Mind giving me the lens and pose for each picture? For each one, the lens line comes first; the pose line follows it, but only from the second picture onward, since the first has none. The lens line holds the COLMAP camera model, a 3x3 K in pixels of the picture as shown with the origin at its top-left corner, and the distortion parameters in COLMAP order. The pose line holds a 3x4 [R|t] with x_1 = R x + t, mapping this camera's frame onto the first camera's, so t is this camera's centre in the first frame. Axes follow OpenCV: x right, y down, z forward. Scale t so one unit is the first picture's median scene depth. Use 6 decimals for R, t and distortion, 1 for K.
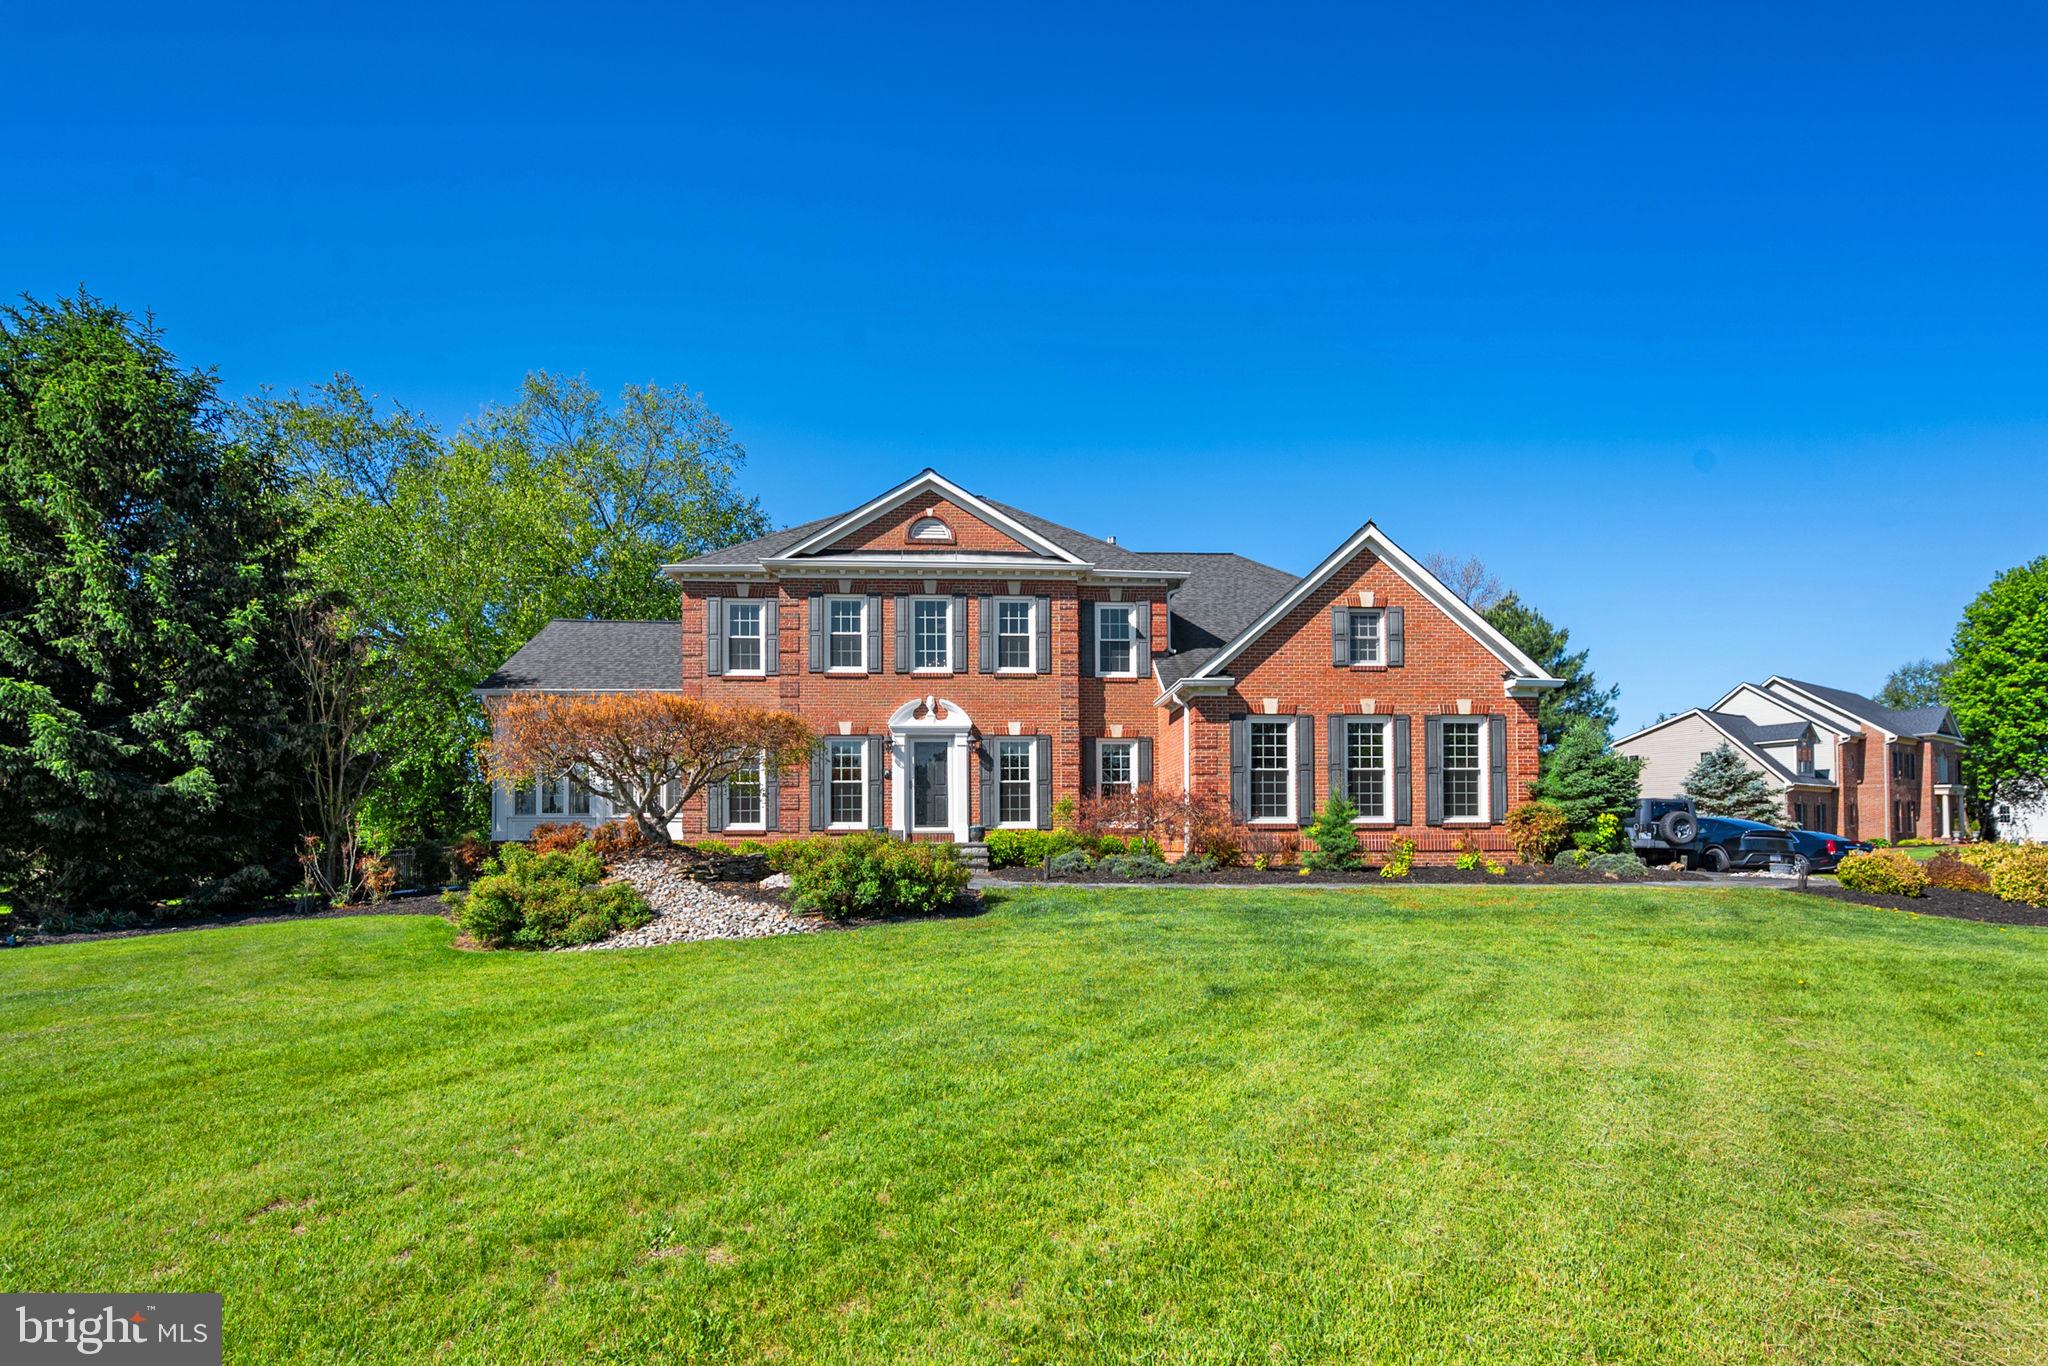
lens RADIAL K [[940.6, 0, 1056.1], [0, 940.6, 831.5], [0, 0, 1]] dist [-0.008744, 0.003259]
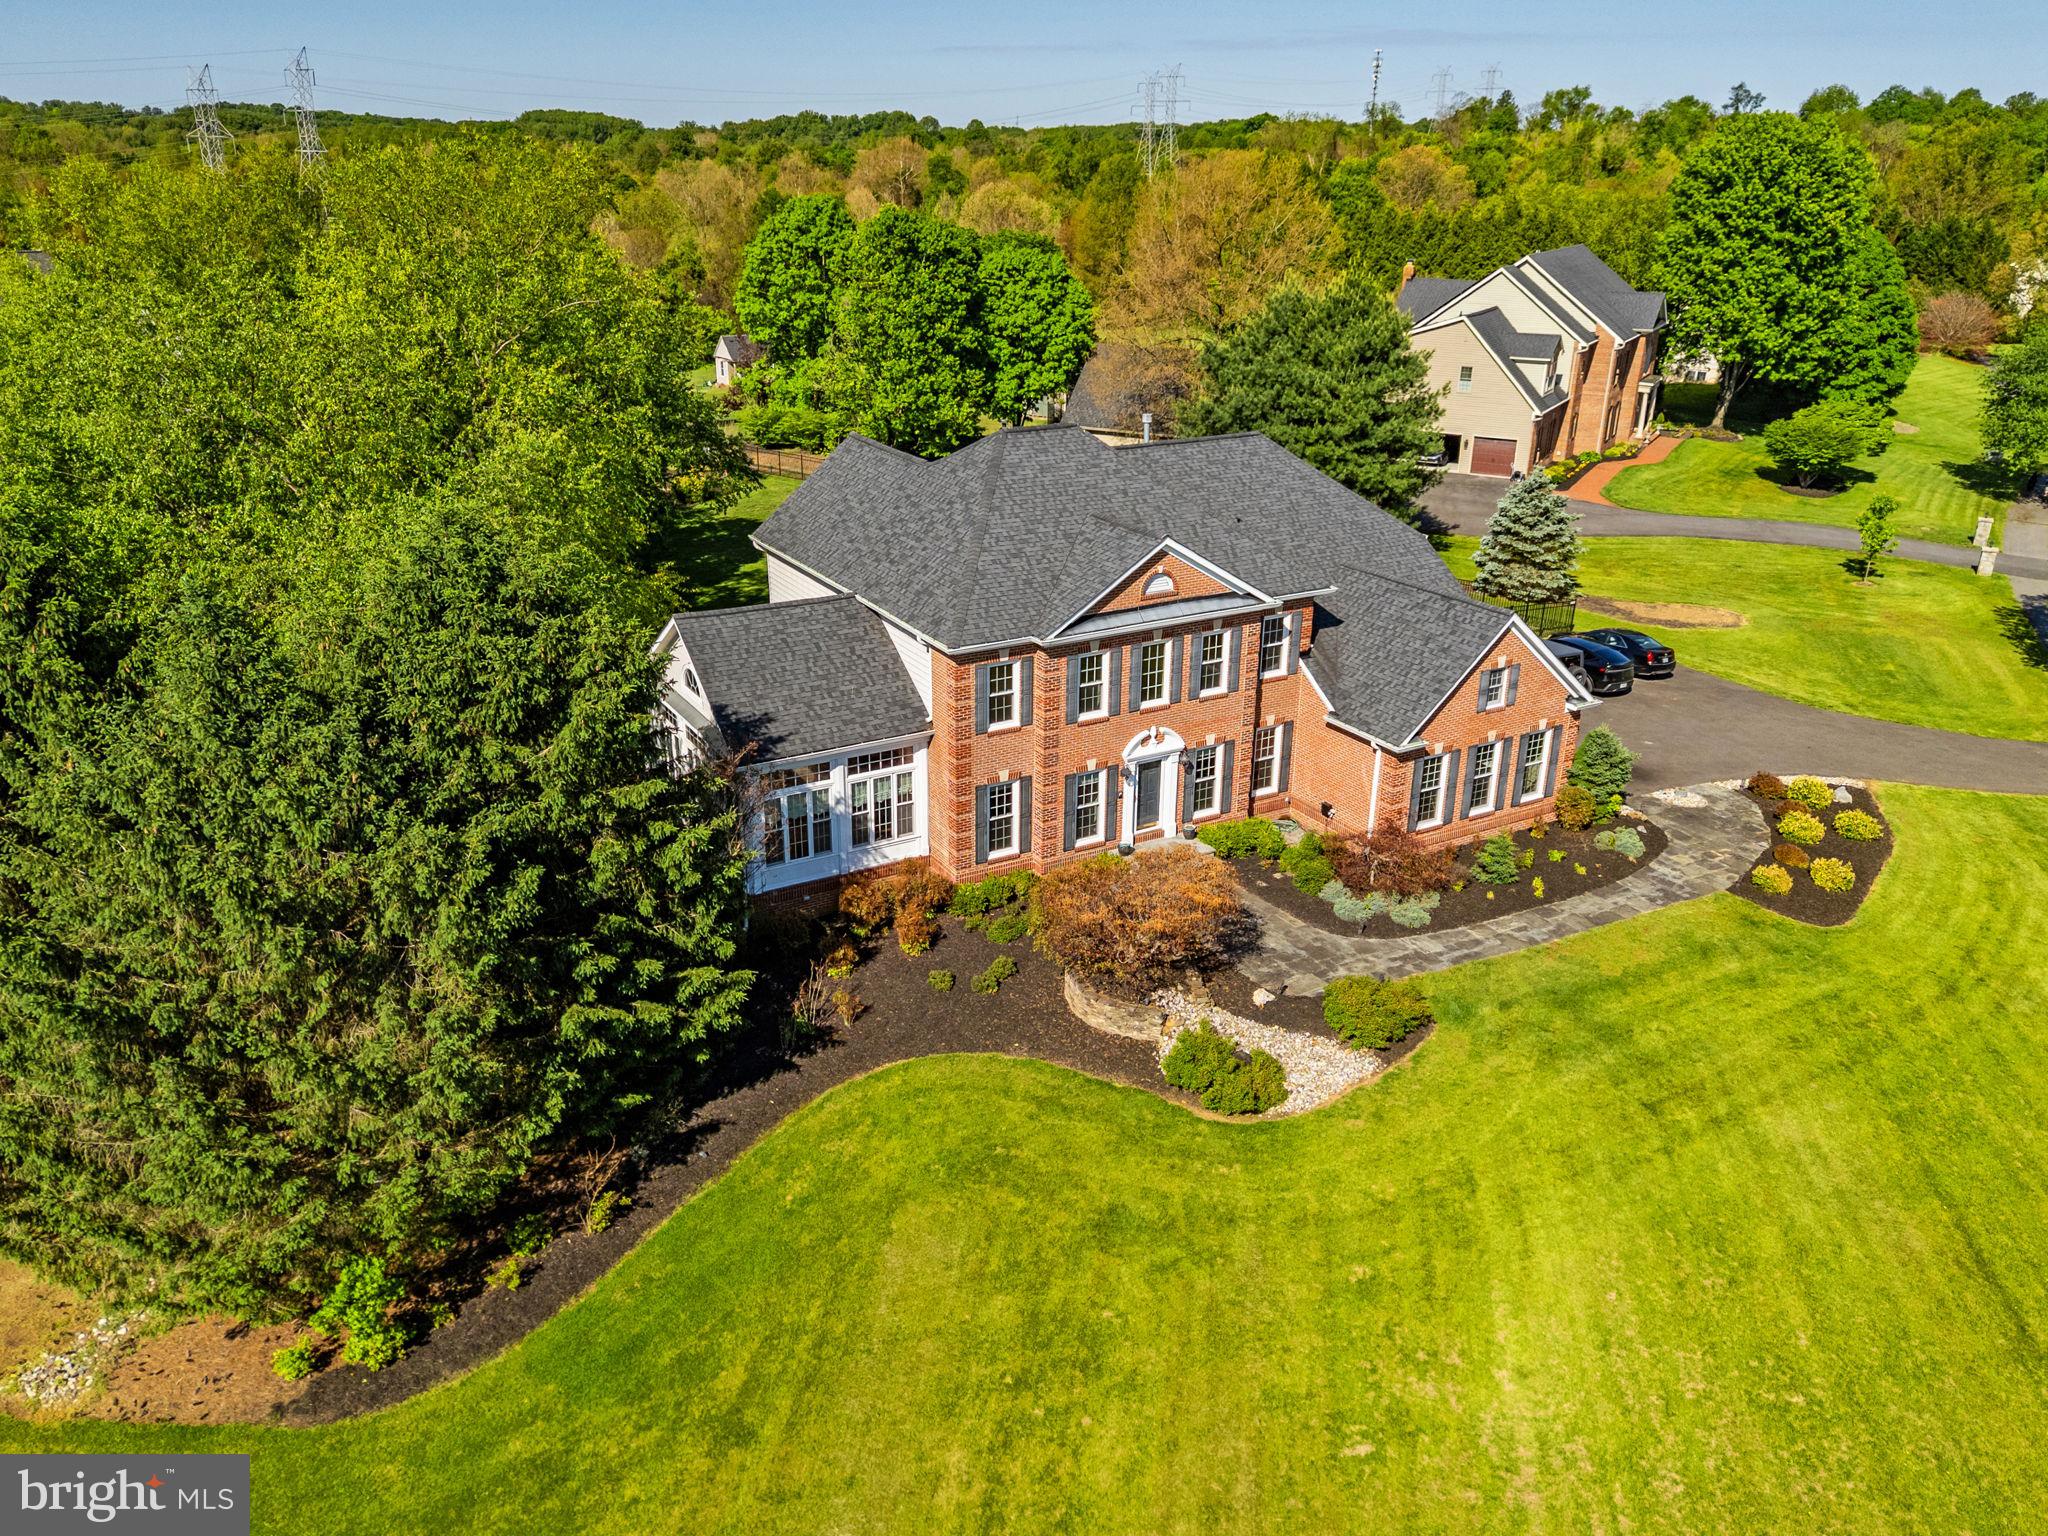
lens RADIAL K [[1556.4, 0, 1026.8], [0, 1556.4, 730.5], [0, 0, 1]] dist [0.067858, -0.056223]
pose [[0.891118, -0.141238, 0.431231, -1.097767], [-0.027237, 0.931965, 0.361523, -0.825170], [-0.452953, -0.333905, 0.826644, -0.514241]]
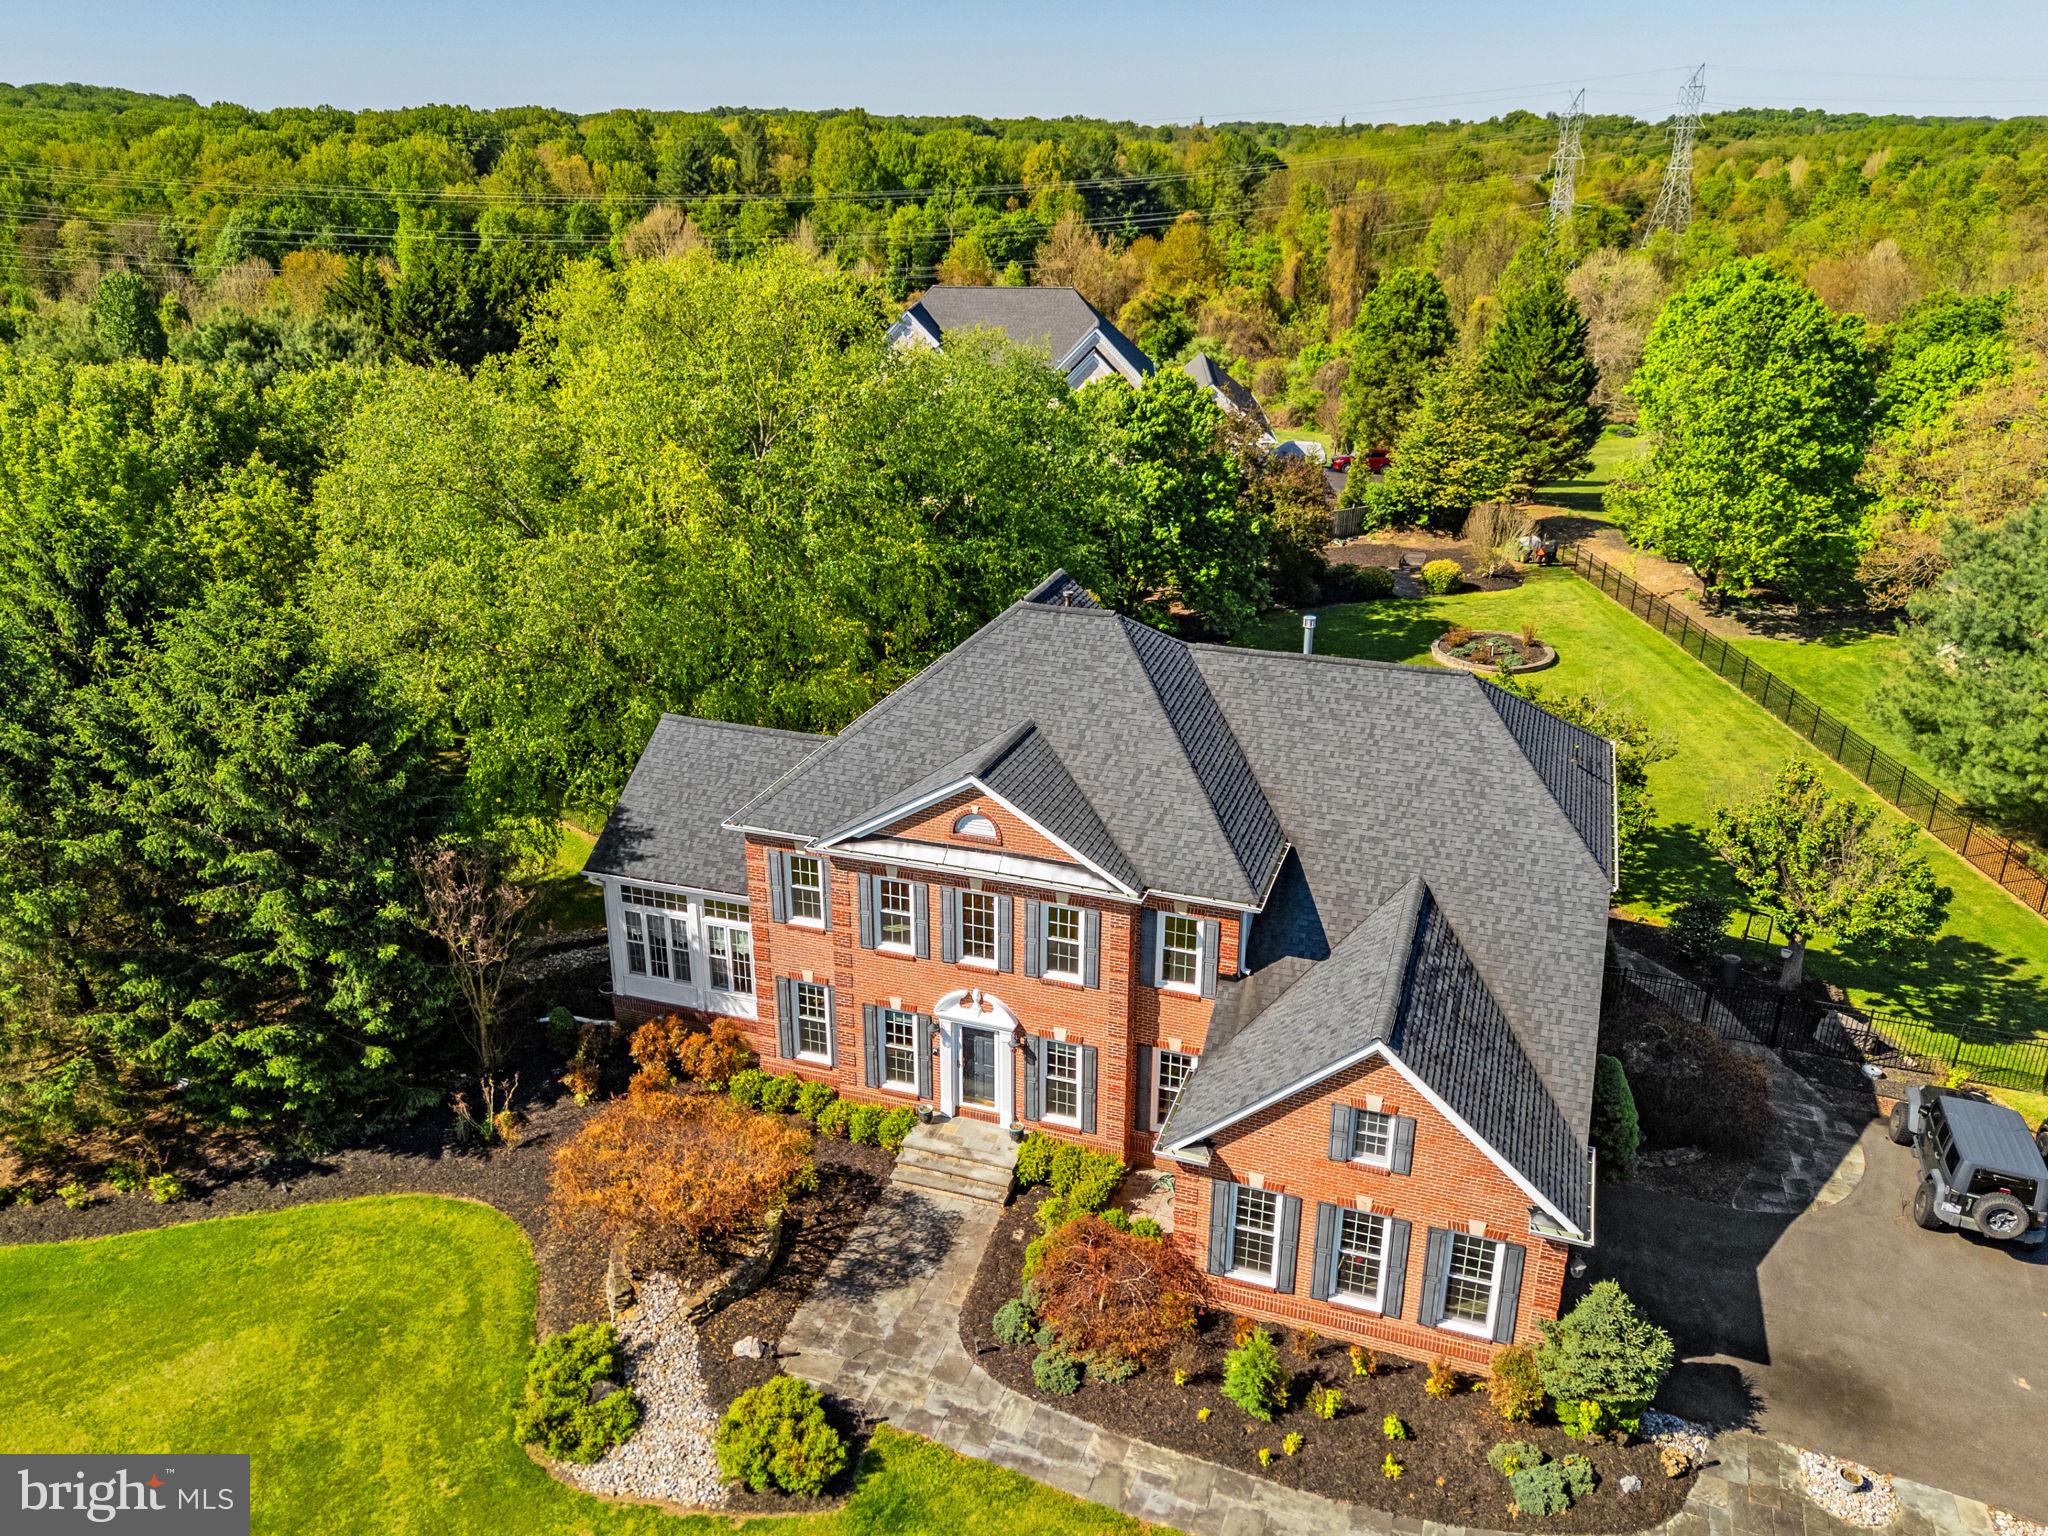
lens RADIAL K [[1556.4, 0, 1031.2], [0, 1556.4, 737.8], [0, 0, 1]] dist [0.067858, -0.056223]
pose [[0.920540, 0.147718, -0.361644, 0.447074], [-0.000095, 0.925835, 0.377927, -0.969451], [0.390649, -0.347863, 0.852282, -0.228446]]
